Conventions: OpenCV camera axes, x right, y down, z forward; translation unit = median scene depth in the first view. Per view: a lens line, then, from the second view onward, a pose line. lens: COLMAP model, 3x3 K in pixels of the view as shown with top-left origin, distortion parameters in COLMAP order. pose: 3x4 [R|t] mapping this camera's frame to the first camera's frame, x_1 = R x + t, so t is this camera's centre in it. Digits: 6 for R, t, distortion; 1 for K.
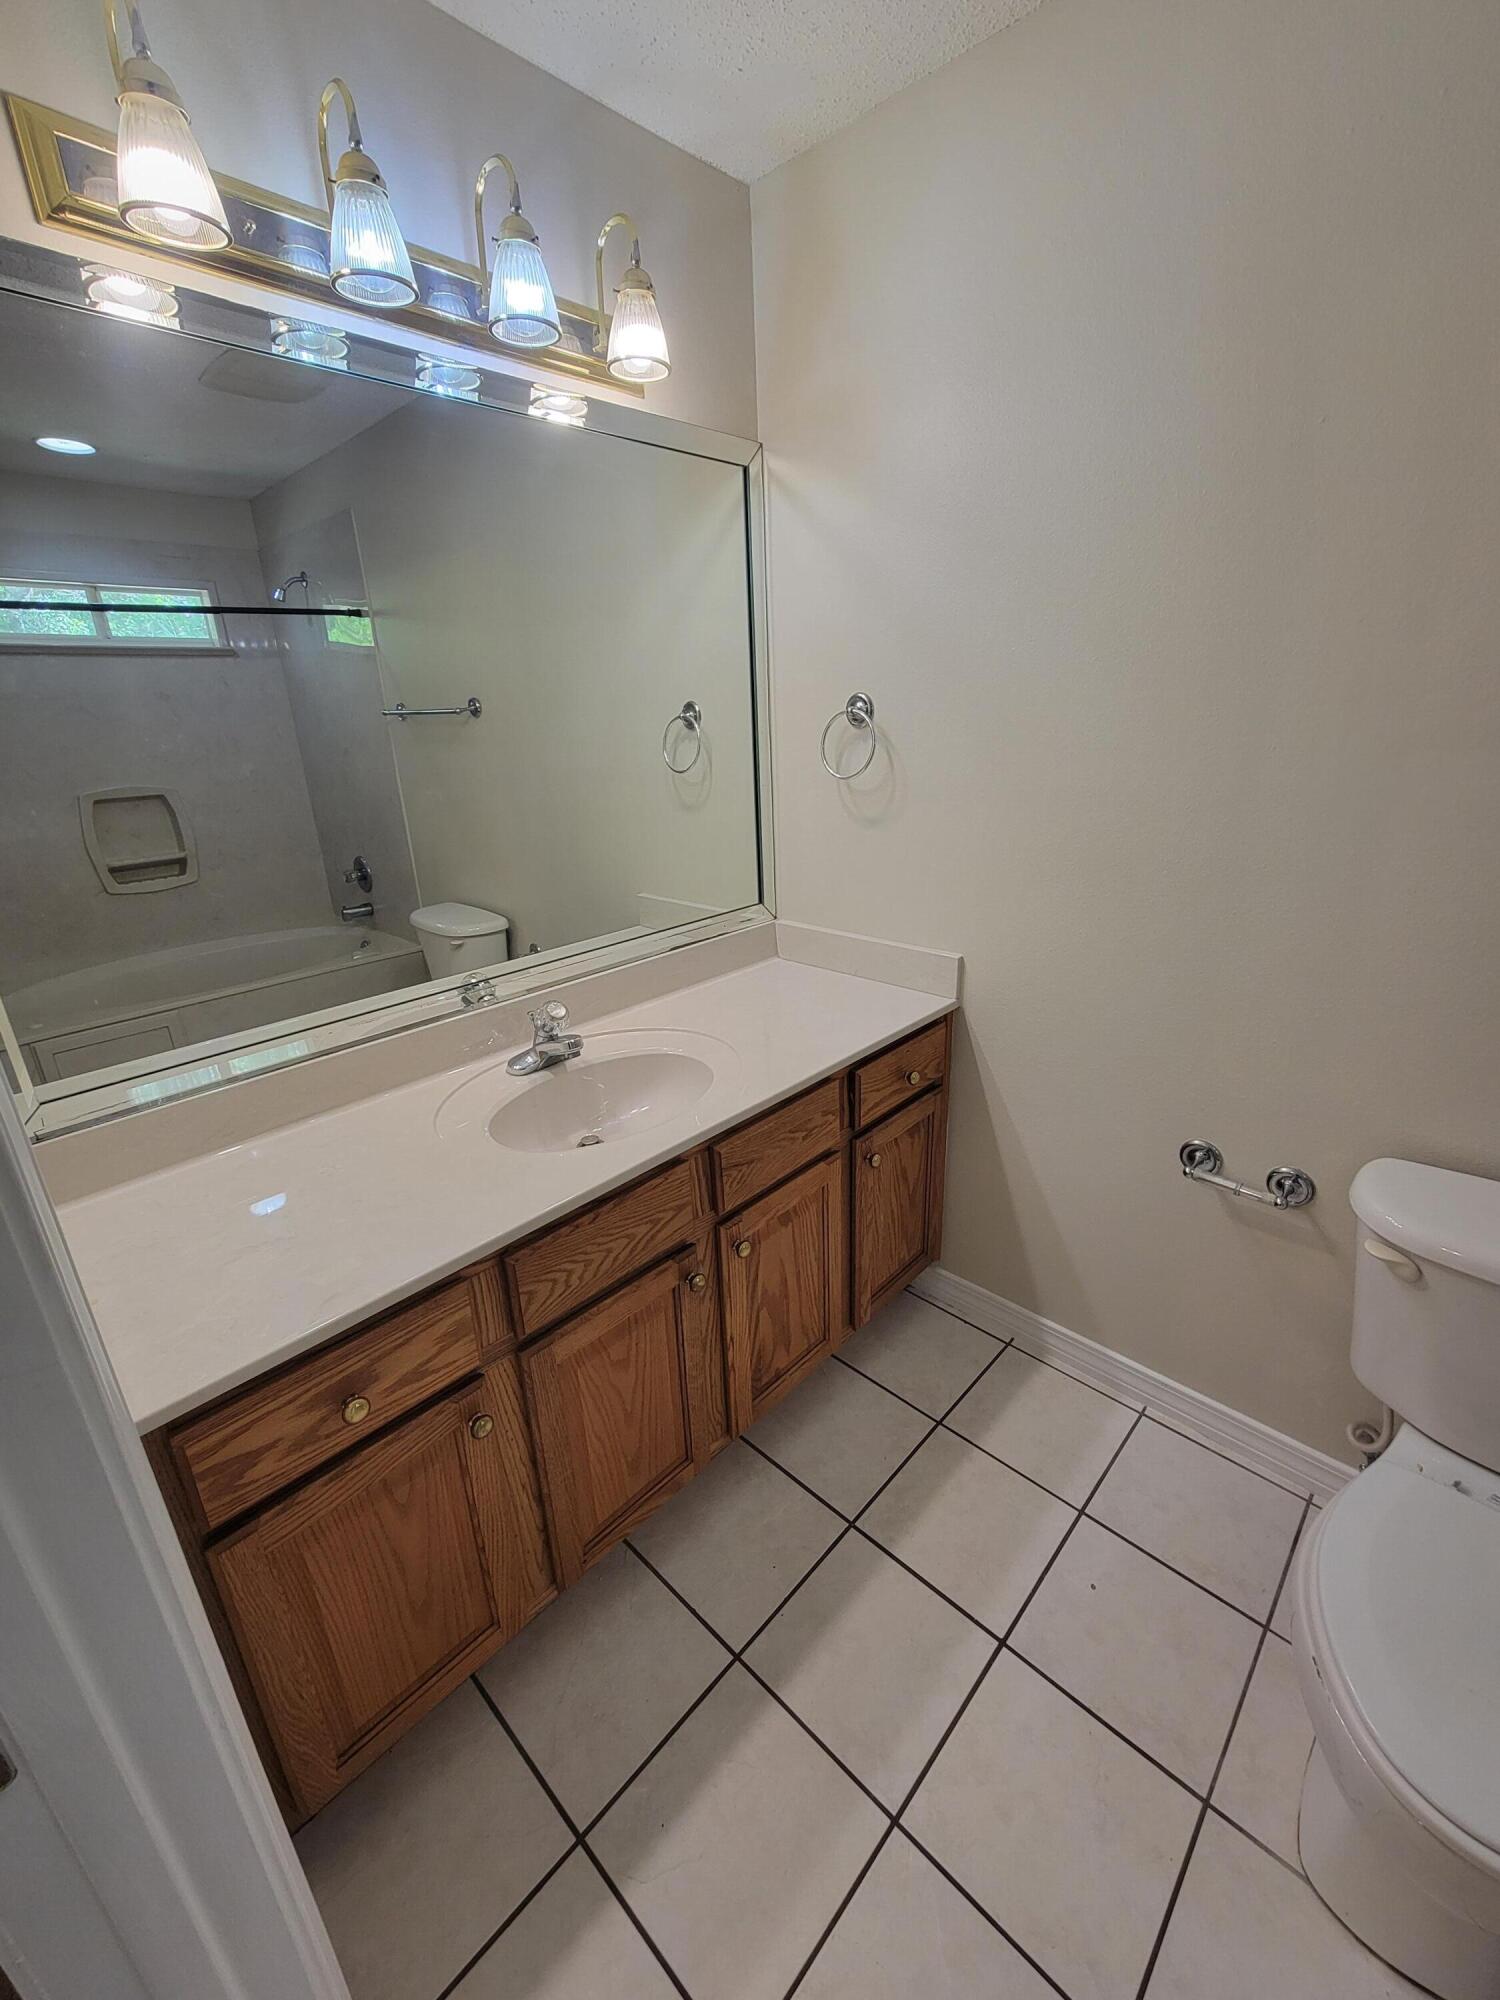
lens RADIAL K [[818.5, 0, 747.9], [0, 818.5, 991.8], [0, 0, 1]] dist [0.000367, 0.000079]
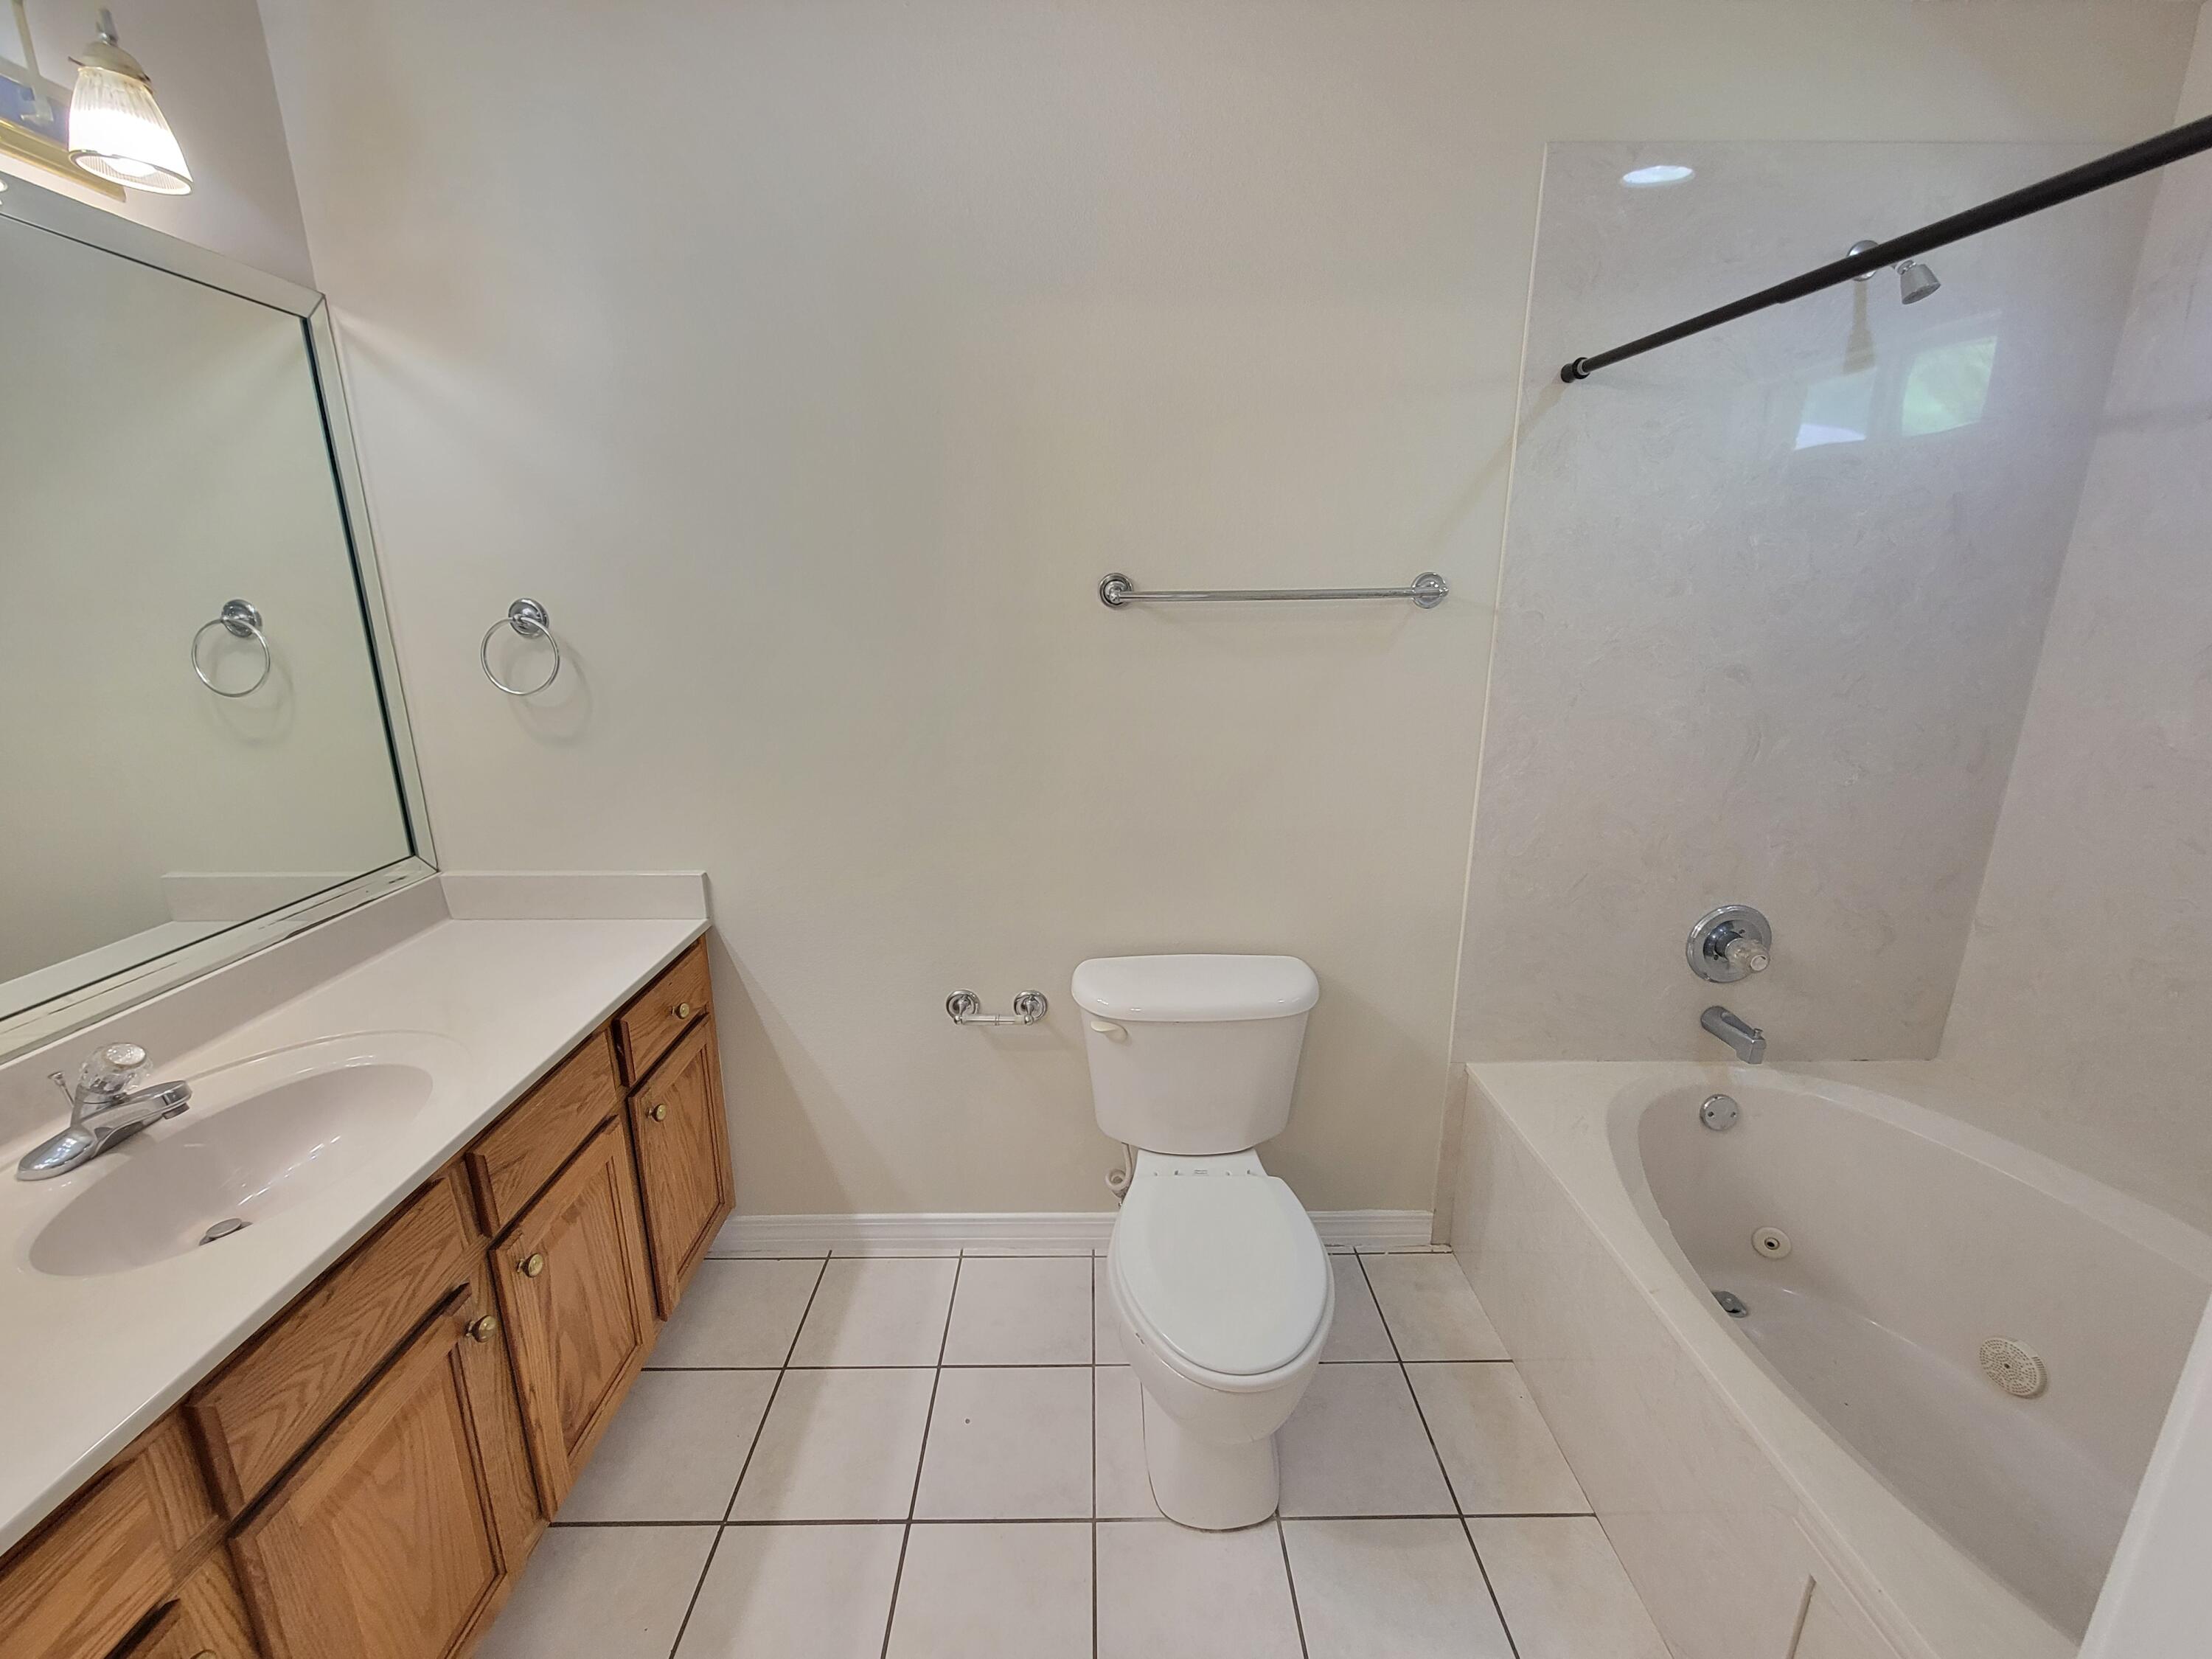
lens RADIAL K [[905.3, 0, 1087.2], [0, 905.3, 813.3], [0, 0, 1]] dist [0.000367, 0.000079]
pose [[0.722093, -0.130689, 0.679340, -0.139901], [0.204194, 0.978507, -0.028803, 0.011356], [-0.660974, 0.159516, 0.733259, -0.084134]]
